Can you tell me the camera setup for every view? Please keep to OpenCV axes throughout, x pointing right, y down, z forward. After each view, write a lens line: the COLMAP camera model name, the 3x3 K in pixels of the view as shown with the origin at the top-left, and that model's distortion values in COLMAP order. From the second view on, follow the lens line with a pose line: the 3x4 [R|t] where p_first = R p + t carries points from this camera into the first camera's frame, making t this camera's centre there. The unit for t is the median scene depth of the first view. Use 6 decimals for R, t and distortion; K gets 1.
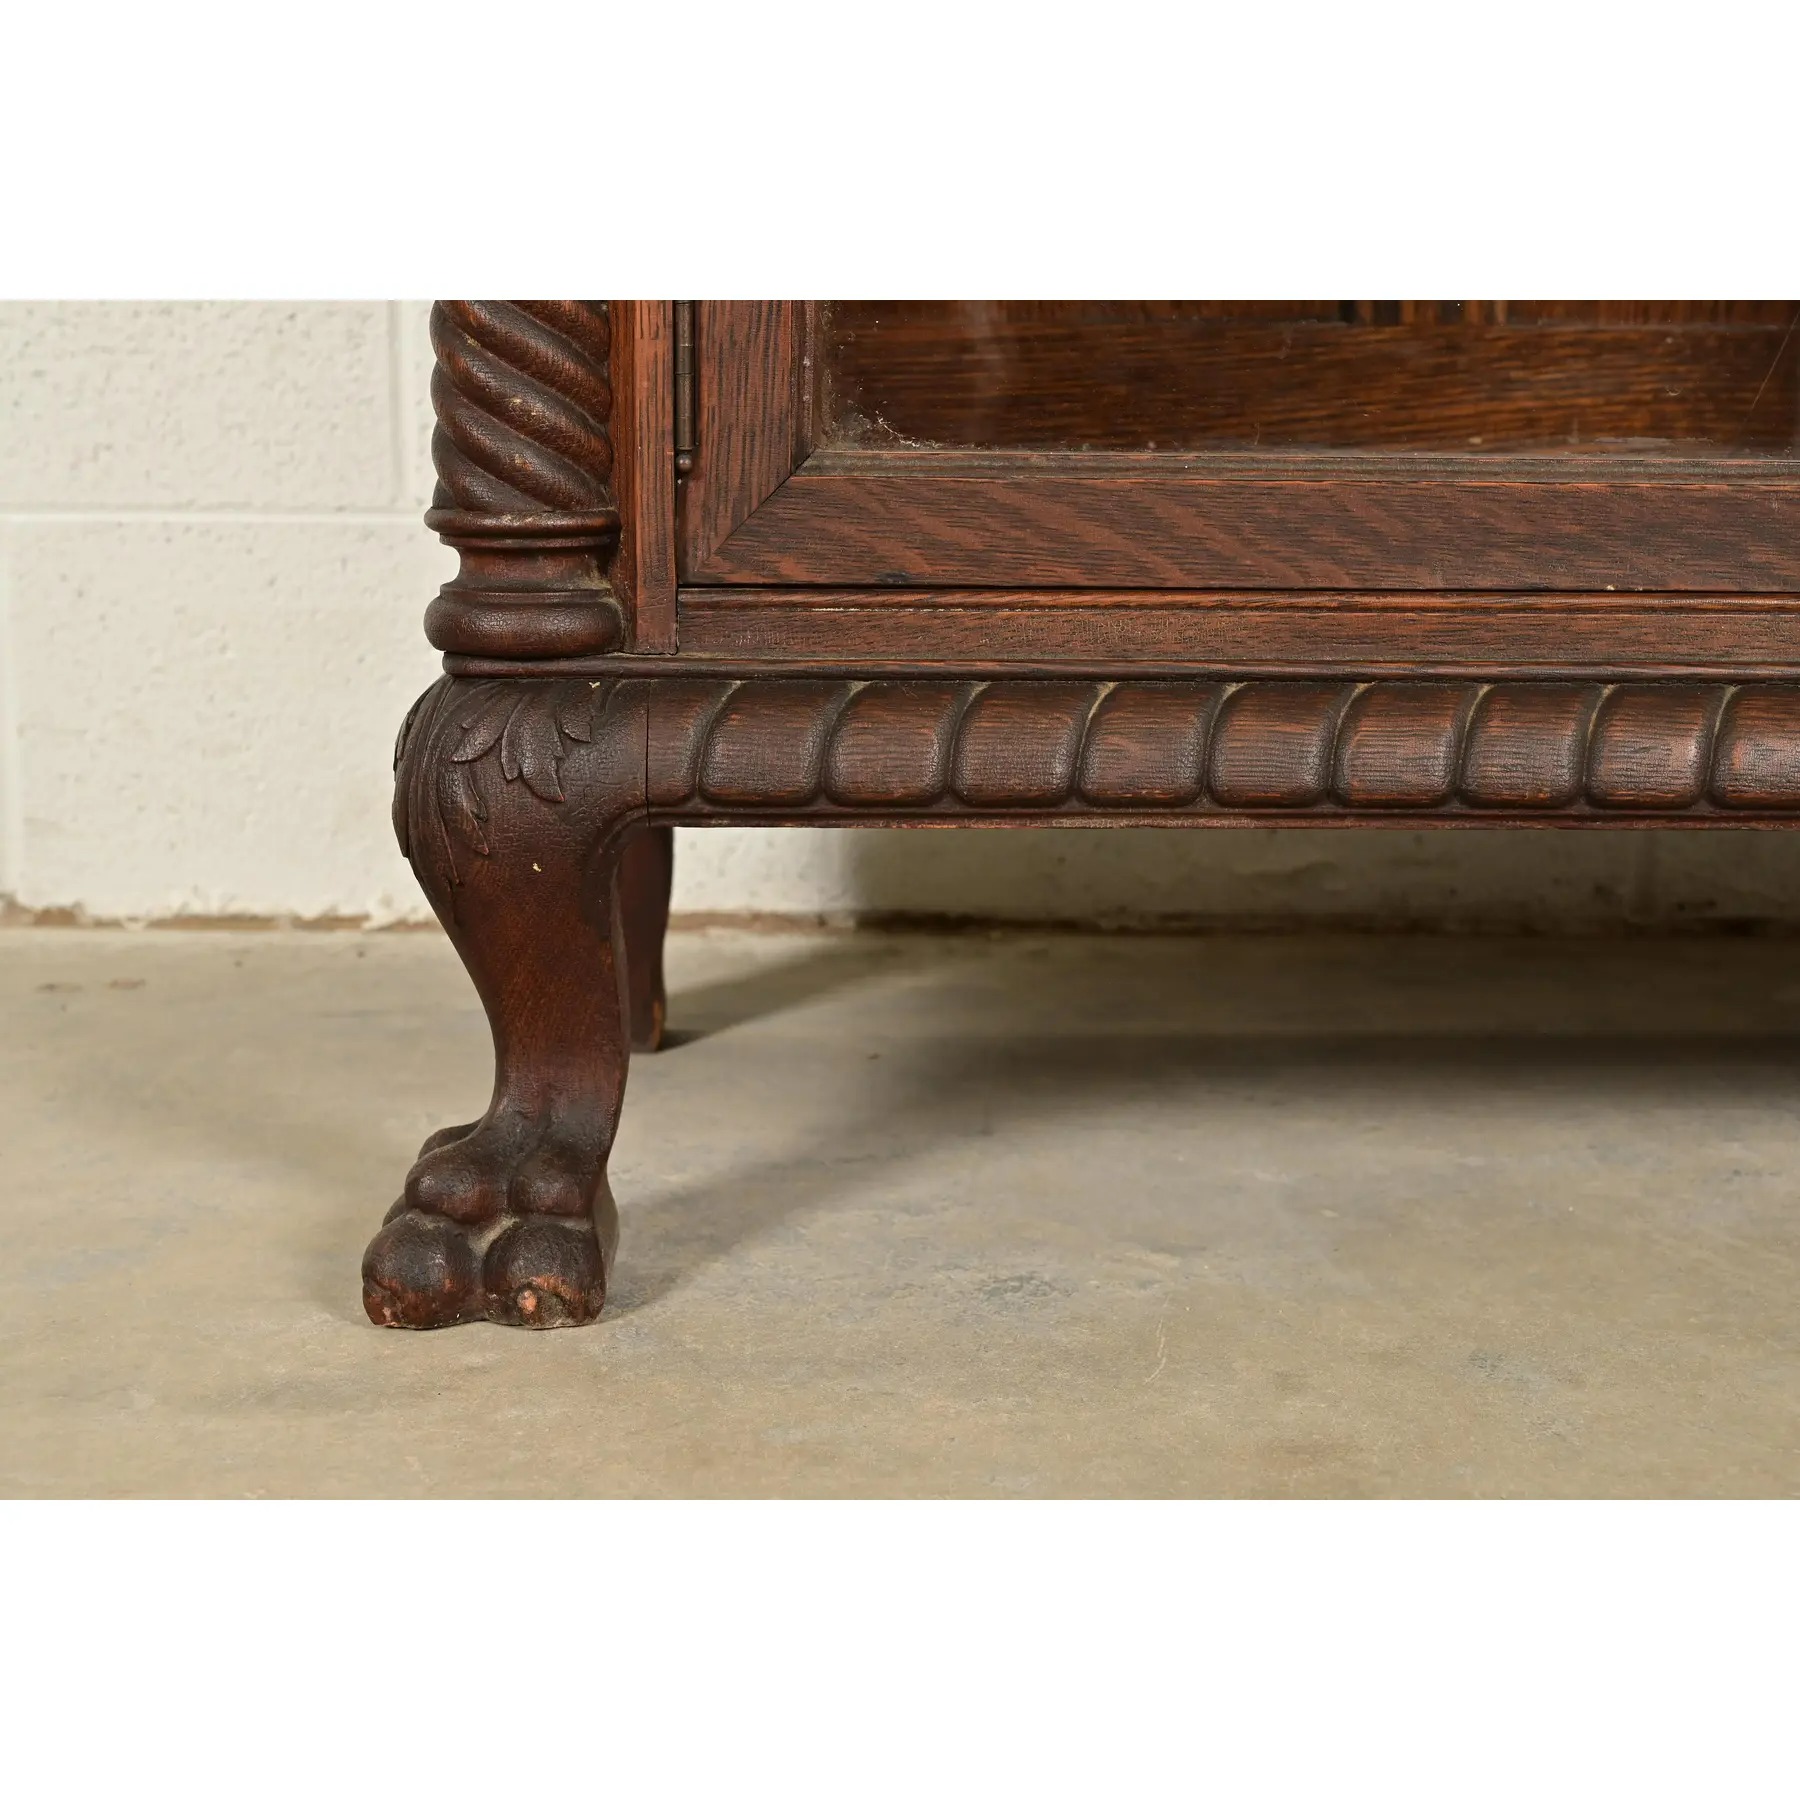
lens RADIAL K [[2872.1, 0, 892.0], [0, 2872.1, 912.0], [0, 0, 1]] dist [0.064262, 0.000000]
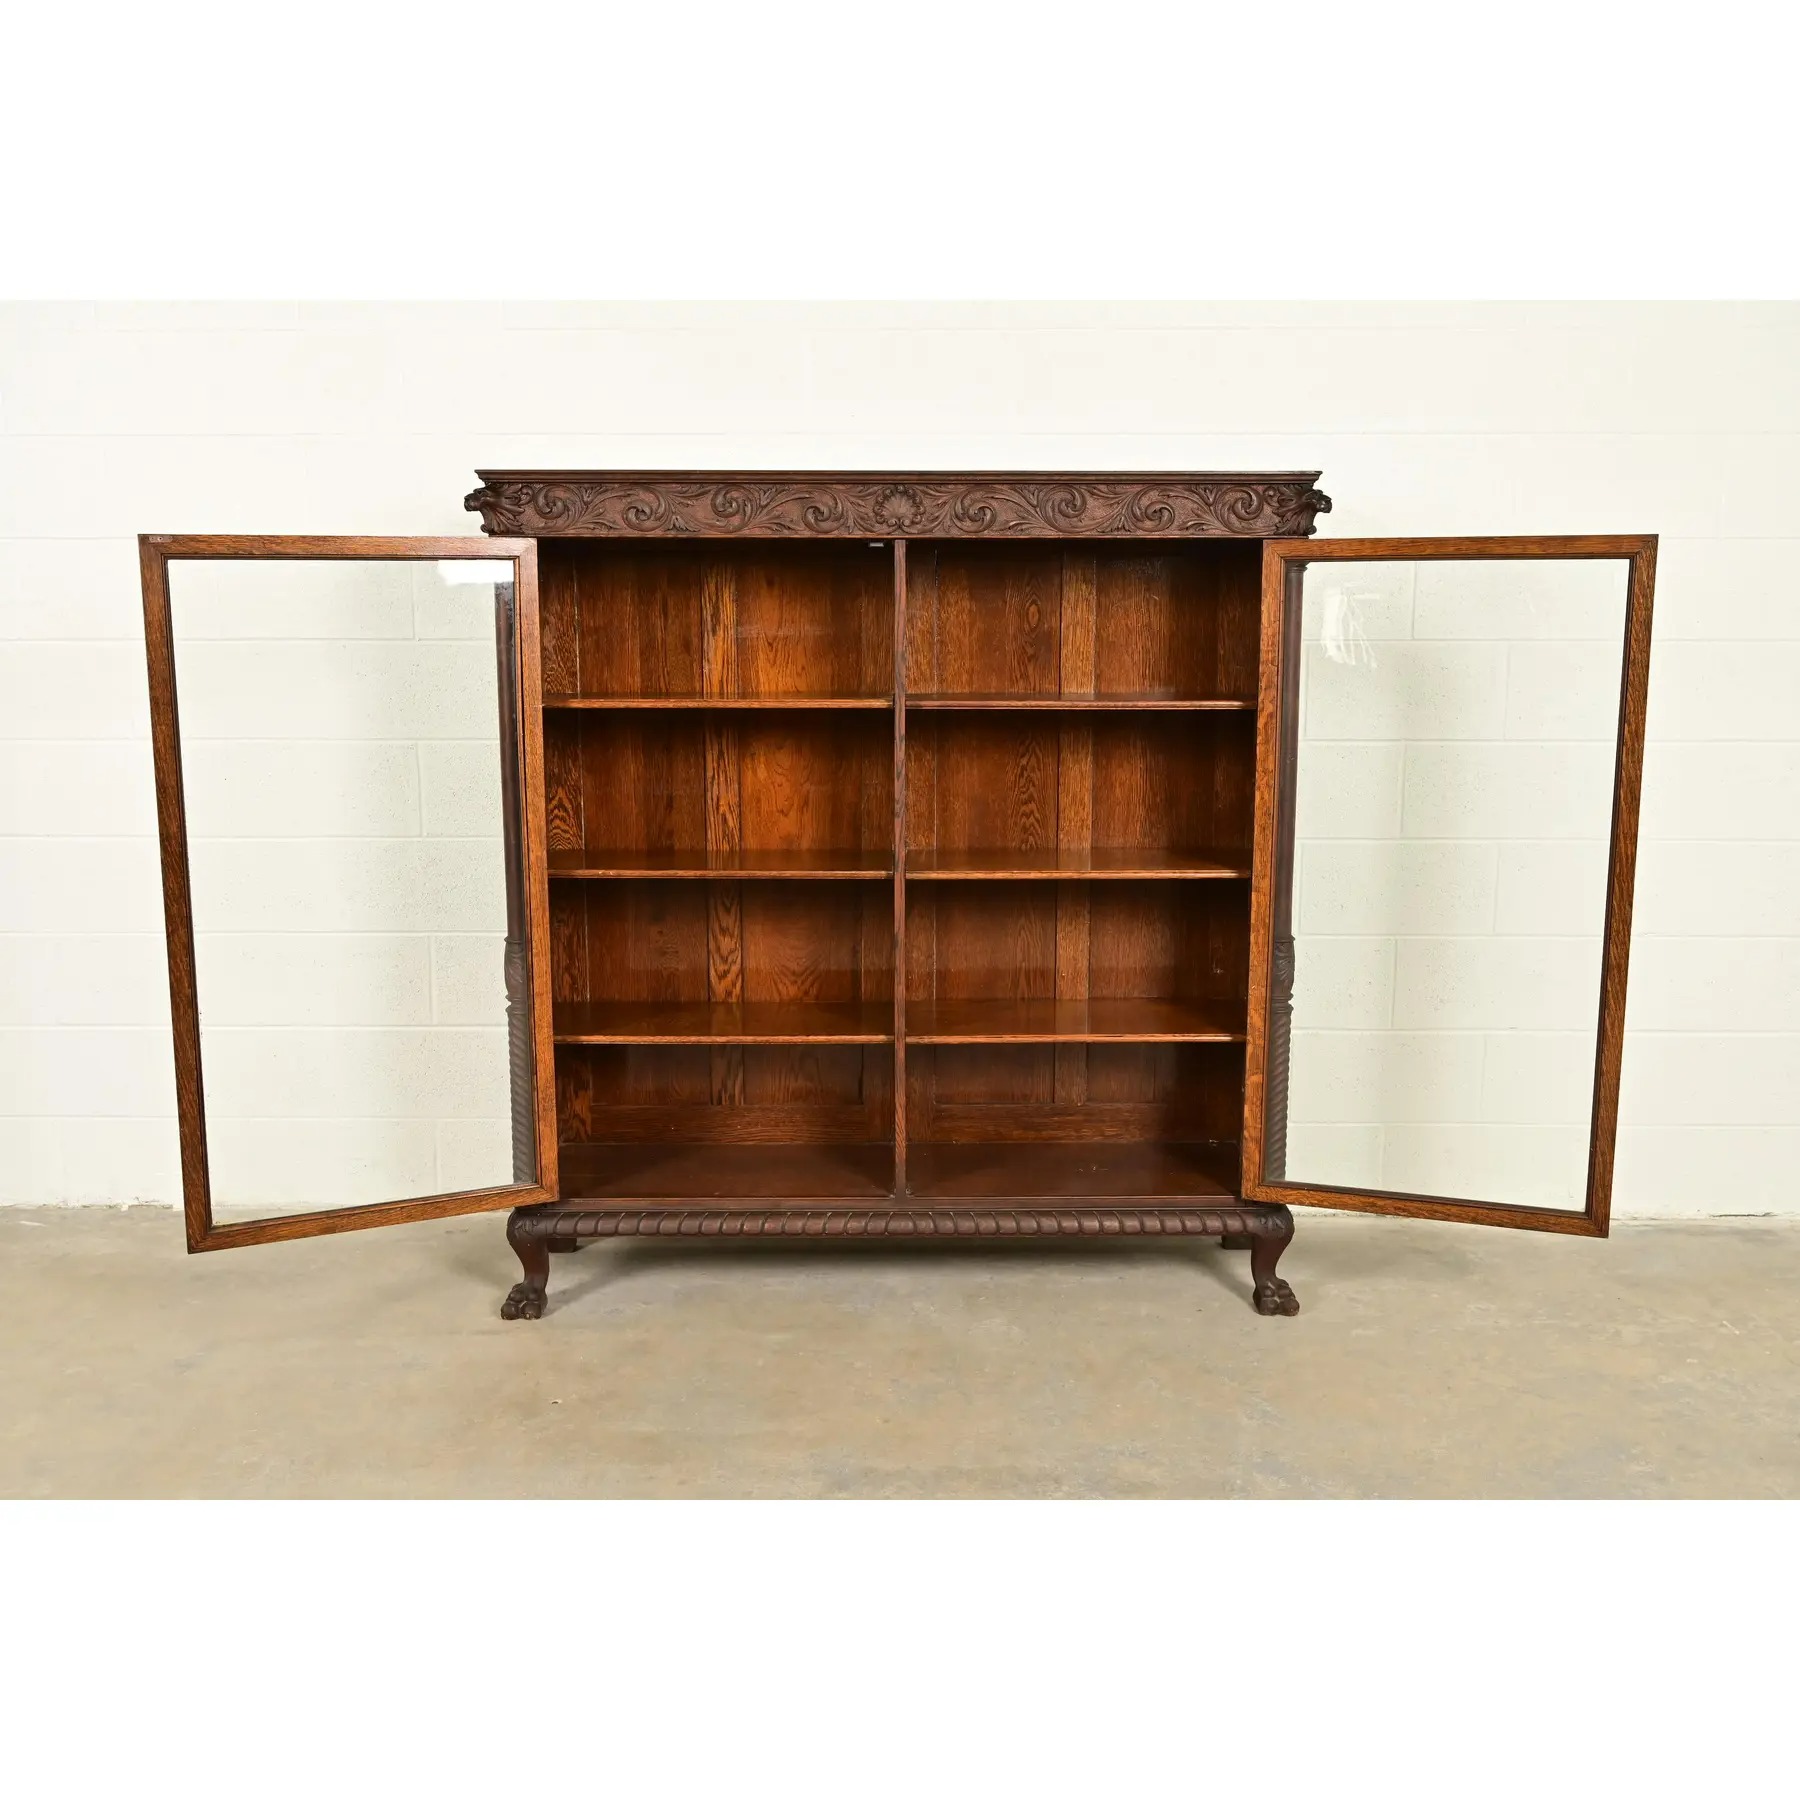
lens RADIAL K [[1746.0, 0, 910.0], [0, 1746.0, 898.3], [0, 0, 1]] dist [0.001617, 0.000000]
pose [[0.999870, -0.003461, -0.015724, 0.728959], [0.002880, 0.999318, -0.036818, -0.596718], [0.015840, 0.036768, 0.999198, -2.656311]]
